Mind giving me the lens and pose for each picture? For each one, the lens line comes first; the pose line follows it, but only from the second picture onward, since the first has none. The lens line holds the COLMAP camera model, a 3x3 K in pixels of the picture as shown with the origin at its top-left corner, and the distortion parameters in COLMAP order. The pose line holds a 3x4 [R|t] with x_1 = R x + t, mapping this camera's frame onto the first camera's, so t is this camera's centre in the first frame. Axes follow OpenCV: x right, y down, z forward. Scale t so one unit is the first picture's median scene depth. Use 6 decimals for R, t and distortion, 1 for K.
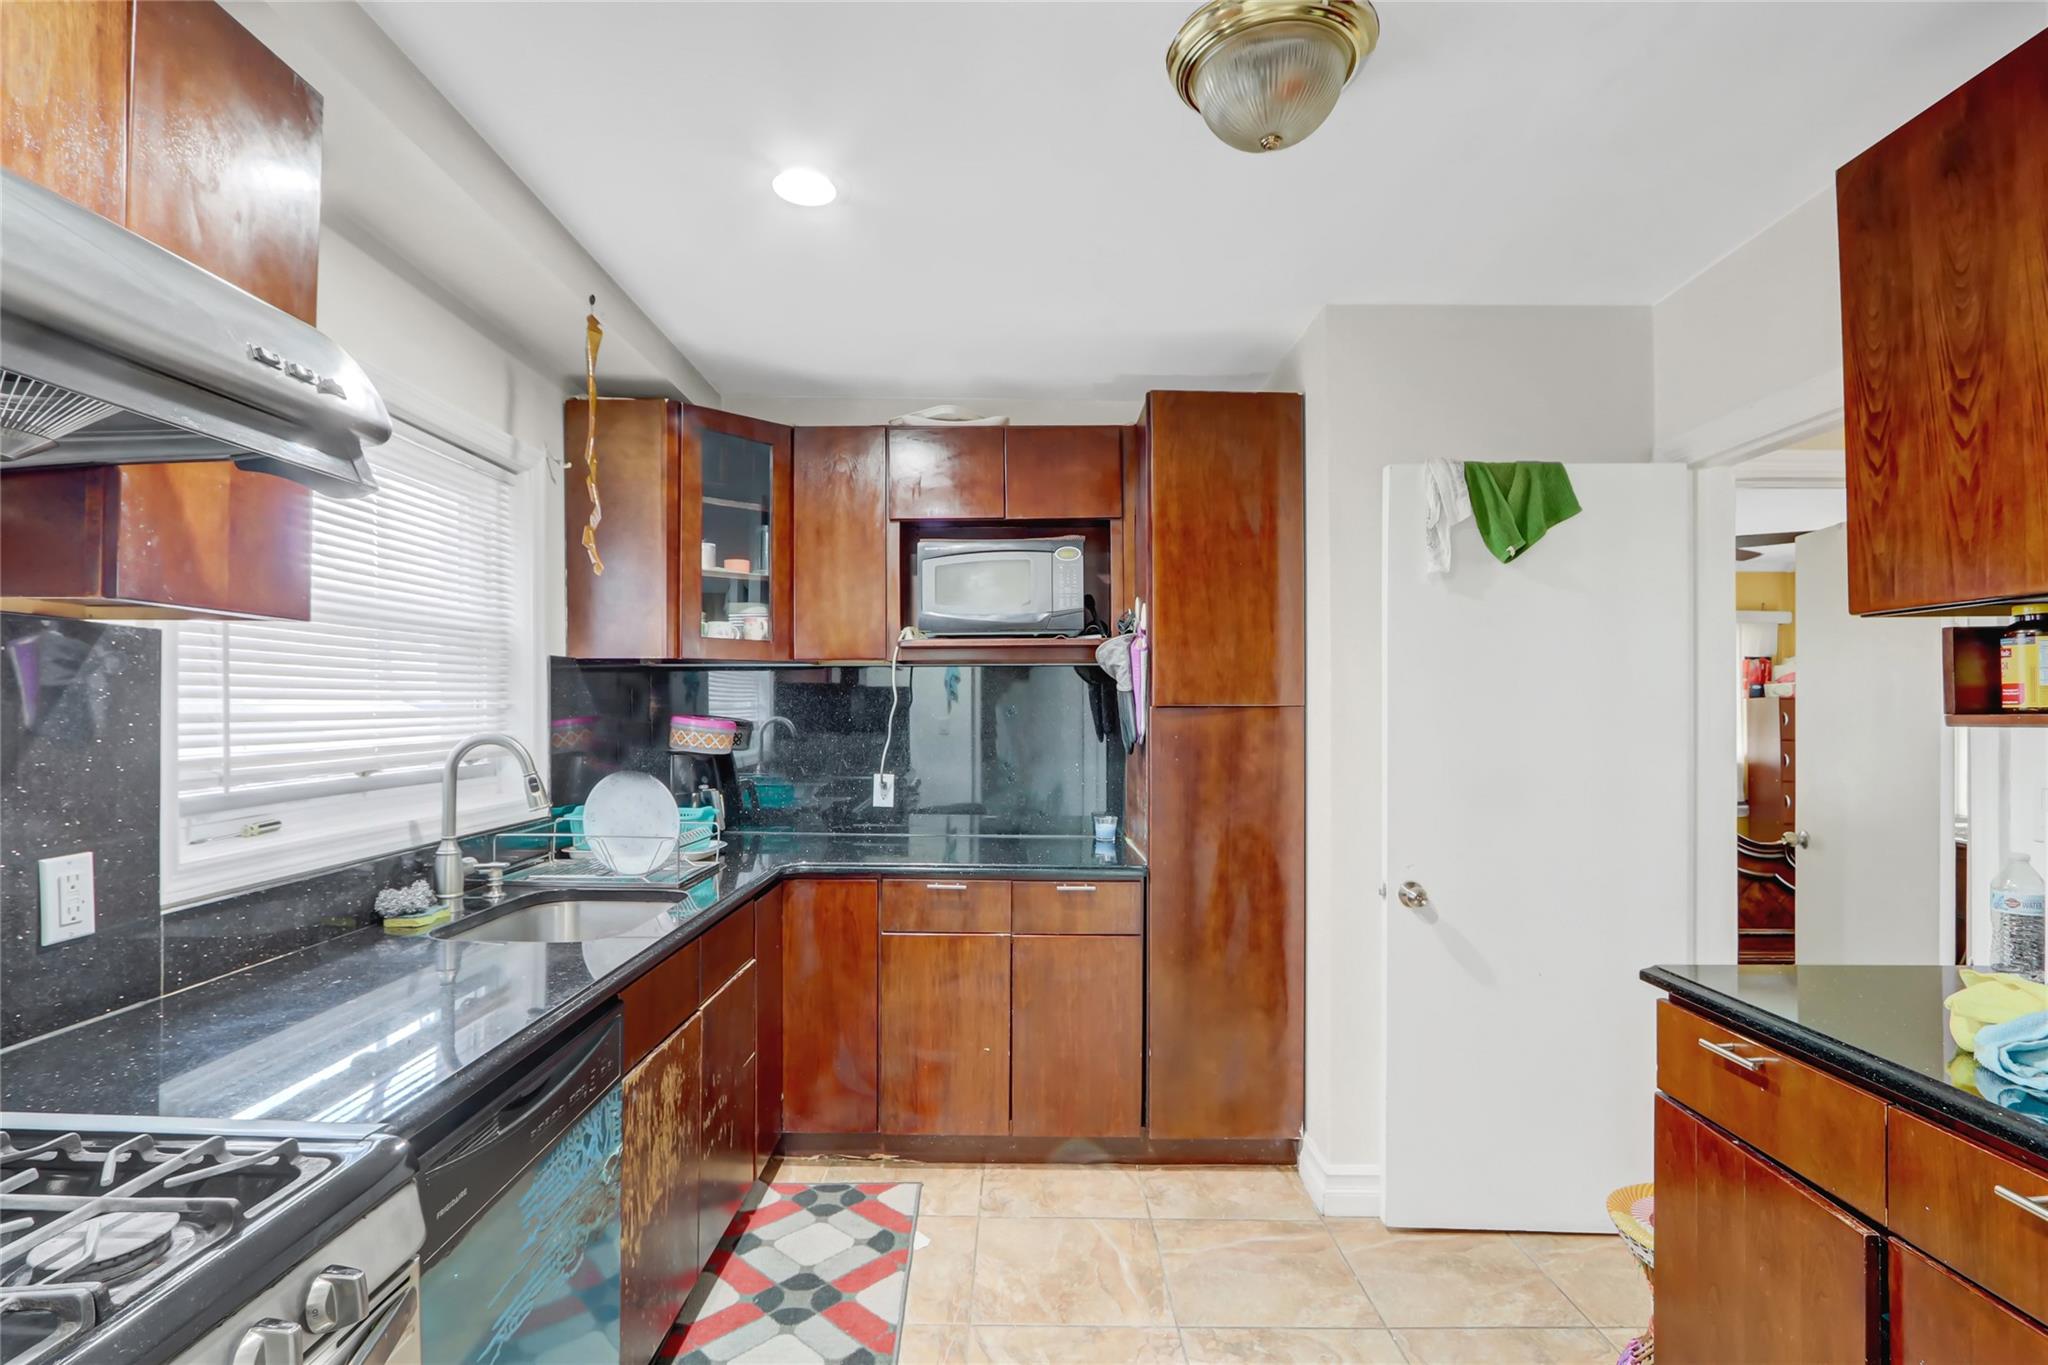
lens RADIAL K [[944.9, 0, 1005.9], [0, 944.9, 692.4], [0, 0, 1]] dist [-0.021923, 0.003854]
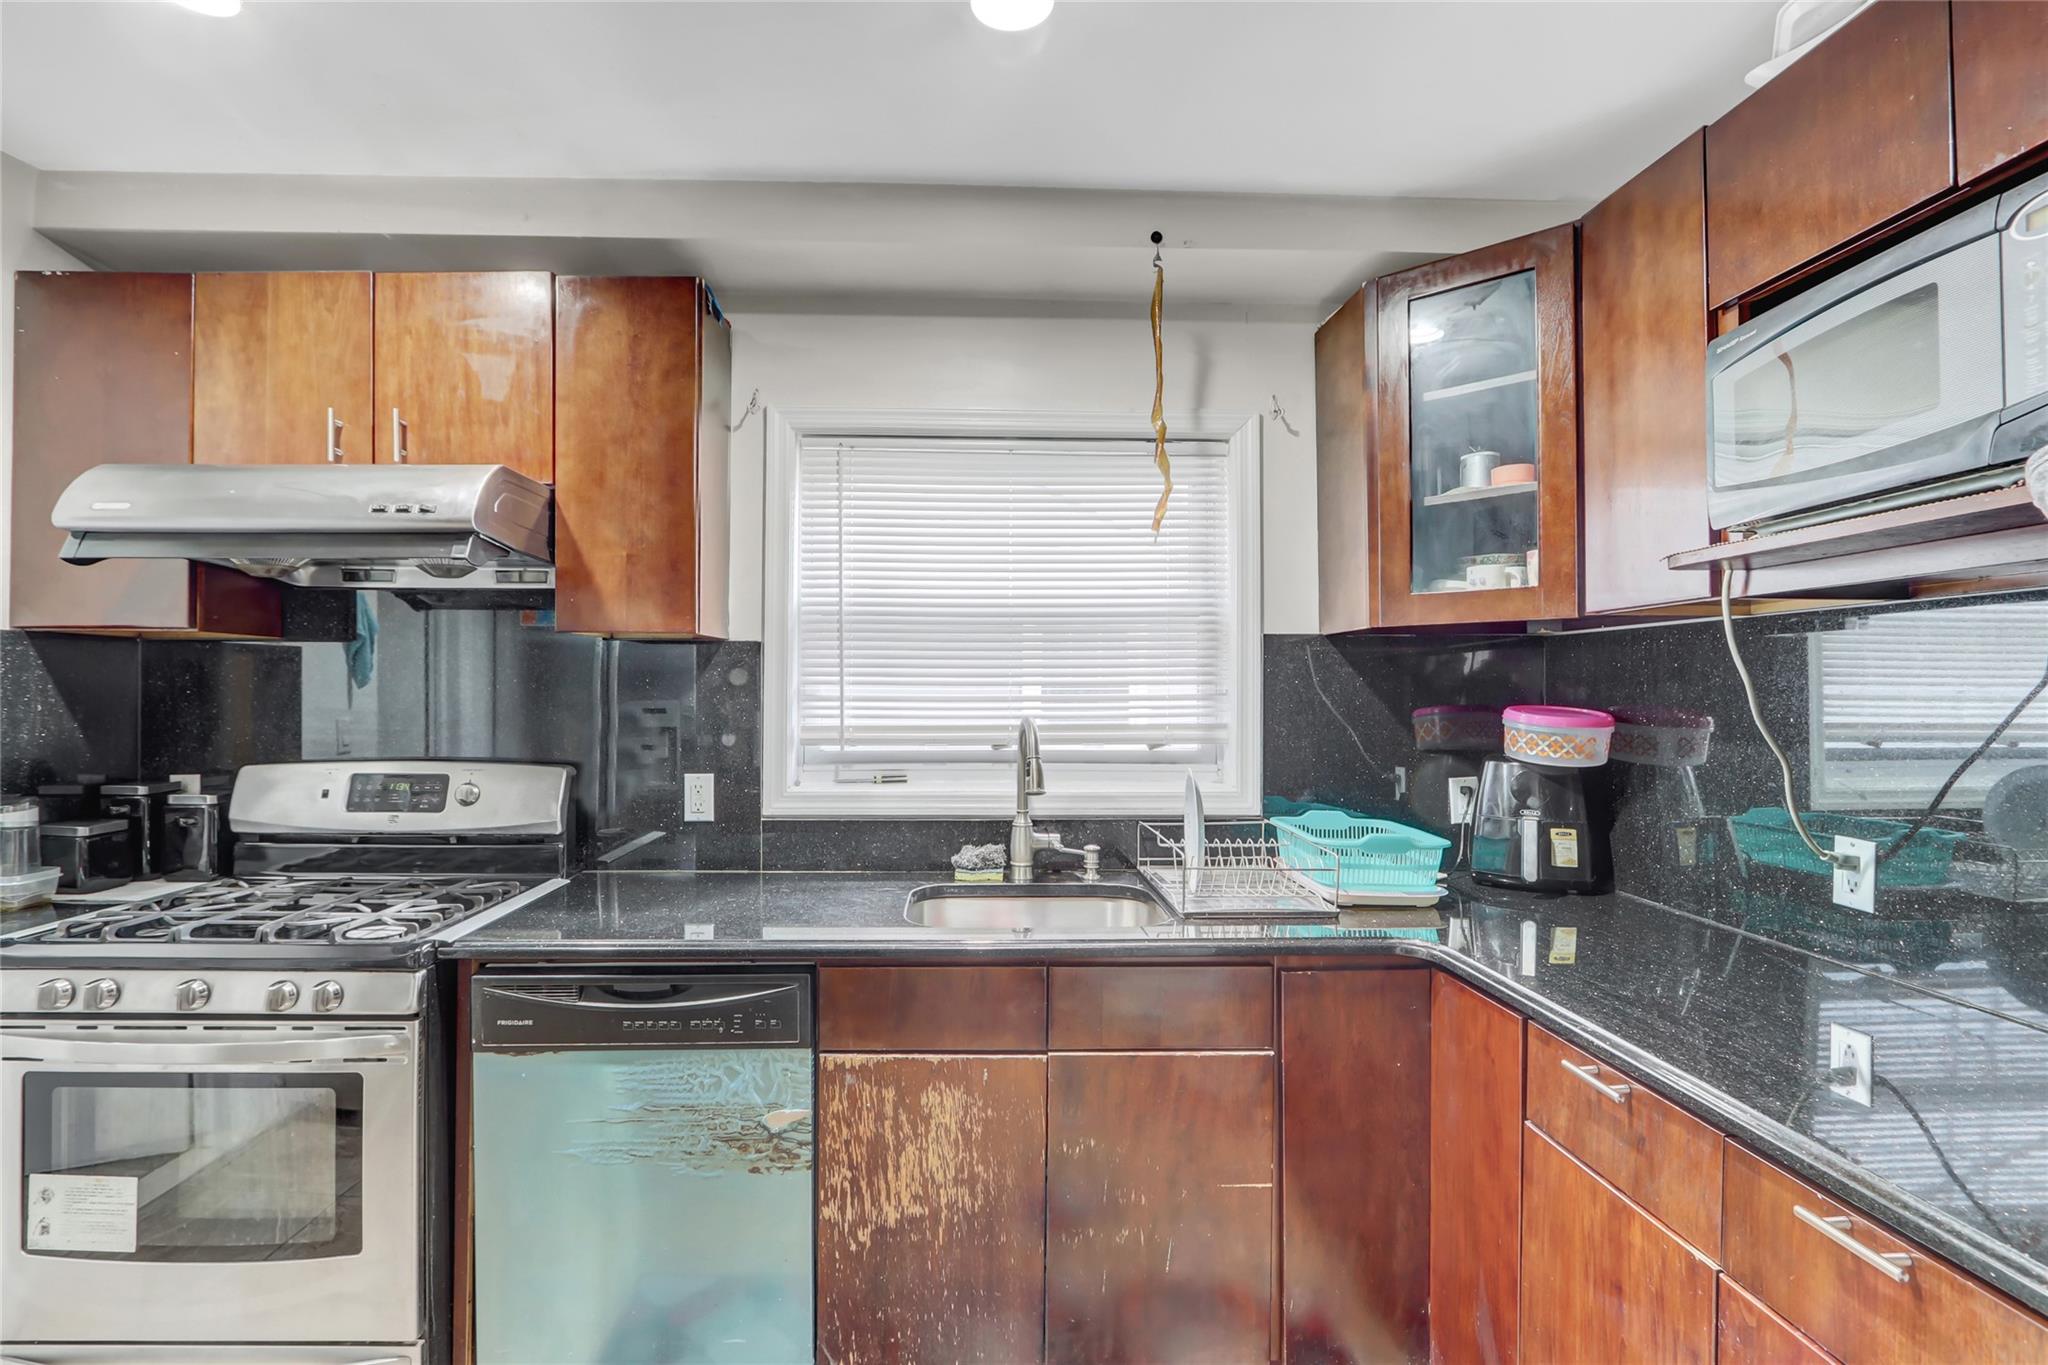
lens RADIAL K [[944.9, 0, 1001.9], [0, 944.9, 687.7], [0, 0, 1]] dist [-0.021923, 0.003854]
pose [[0.050544, -0.007097, -0.998697, 0.429724], [0.010693, 0.999921, -0.006565, 0.014953], [0.998665, -0.010348, 0.050616, 0.779728]]
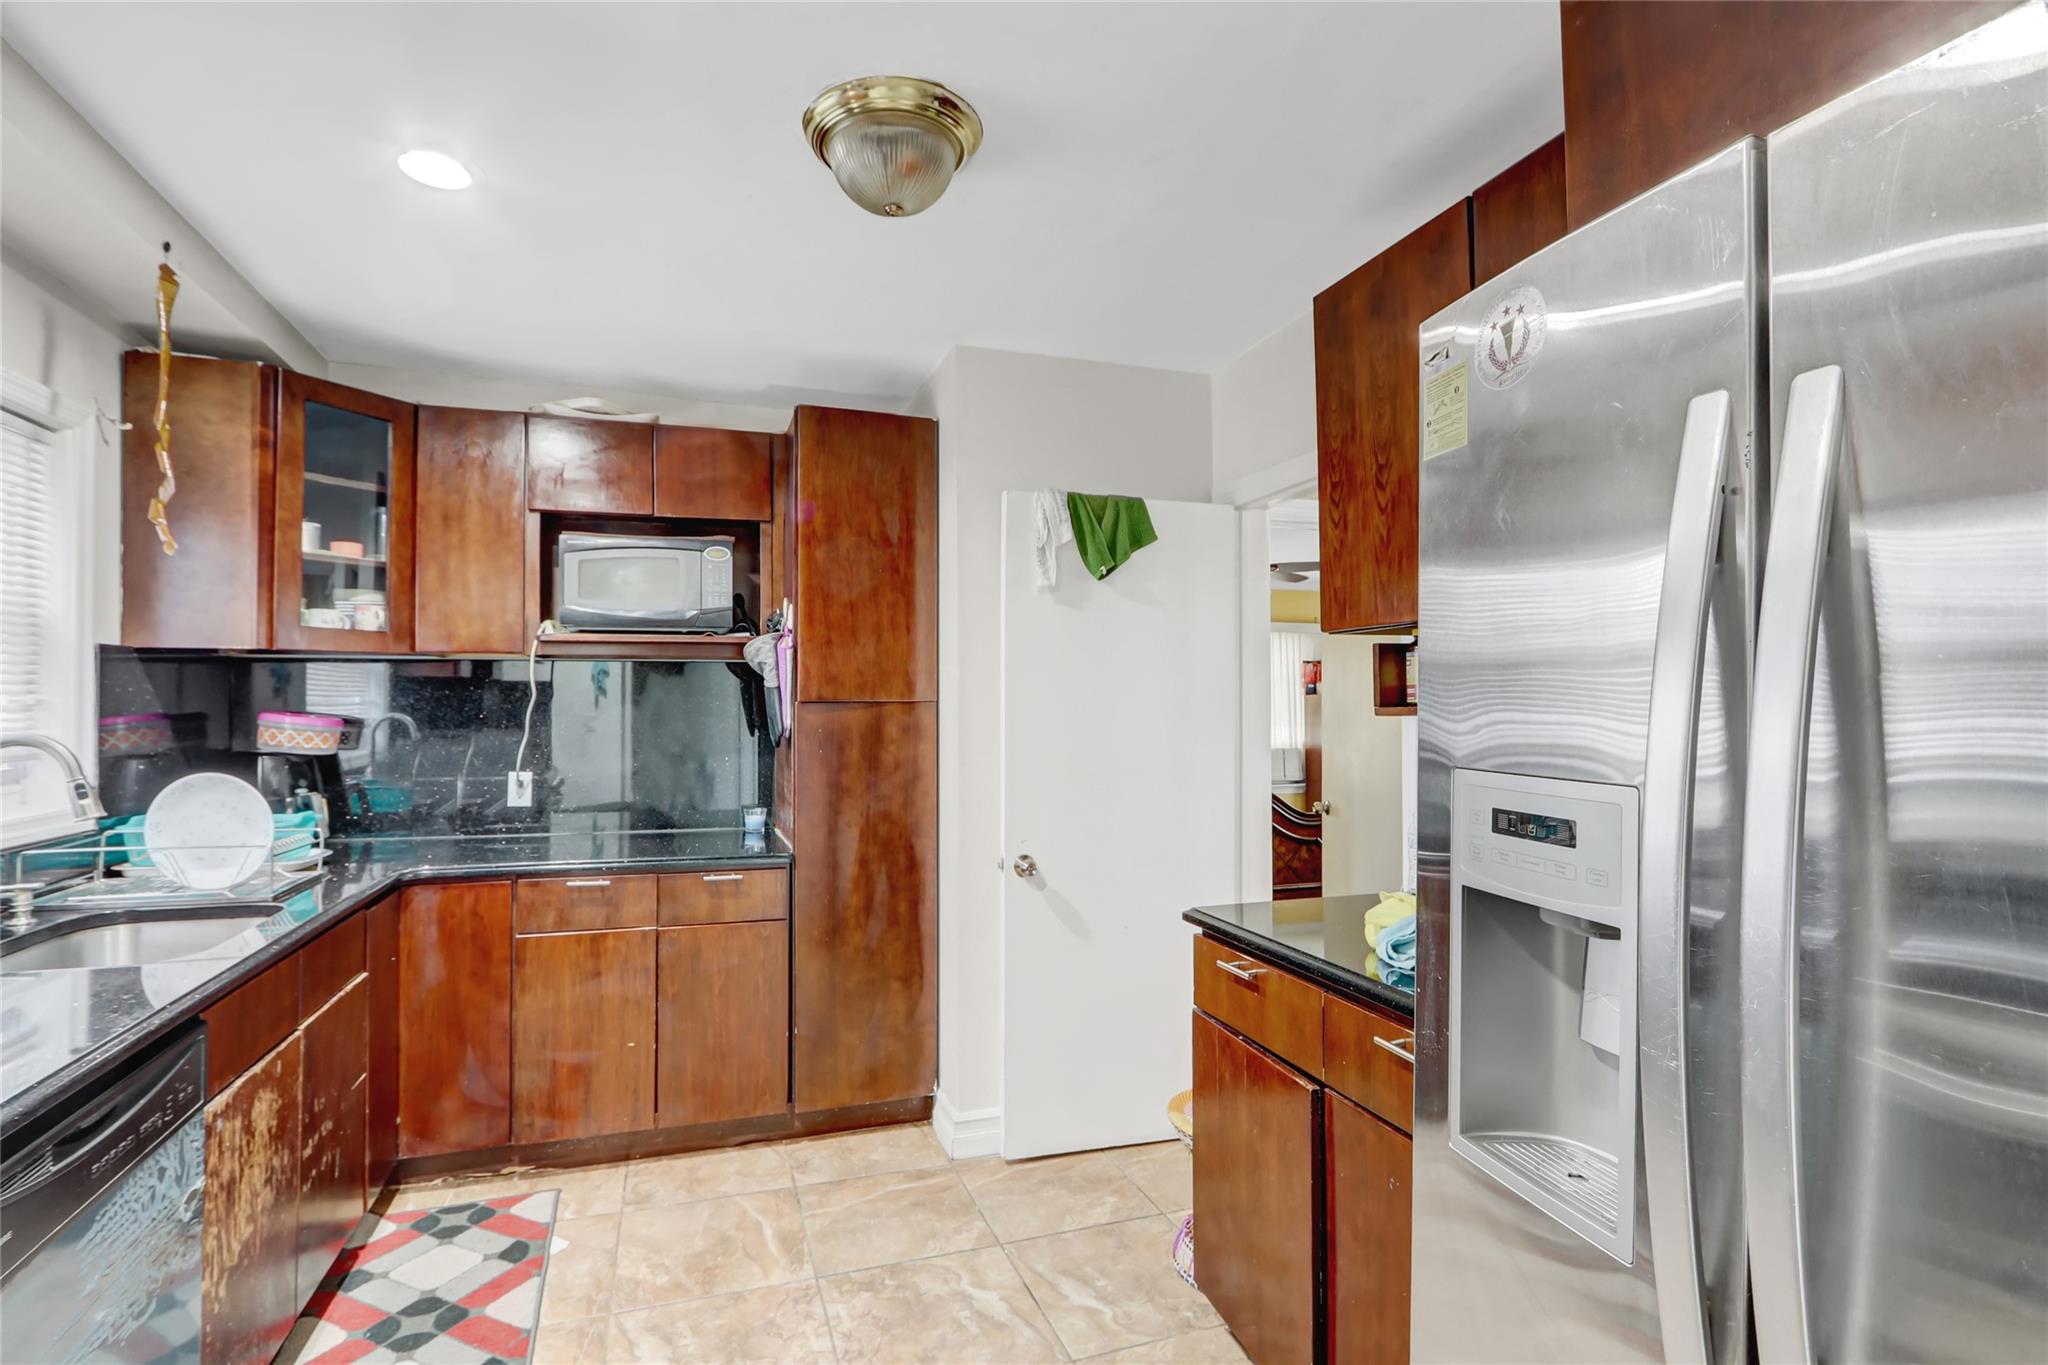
lens RADIAL K [[944.9, 0, 984.8], [0, 944.9, 680.3], [0, 0, 1]] dist [-0.021923, 0.003854]
pose [[0.946764, 0.006526, 0.321863, 0.013699], [-0.003863, 0.999953, -0.008909, -0.000696], [-0.321906, 0.007192, 0.946744, -0.077949]]
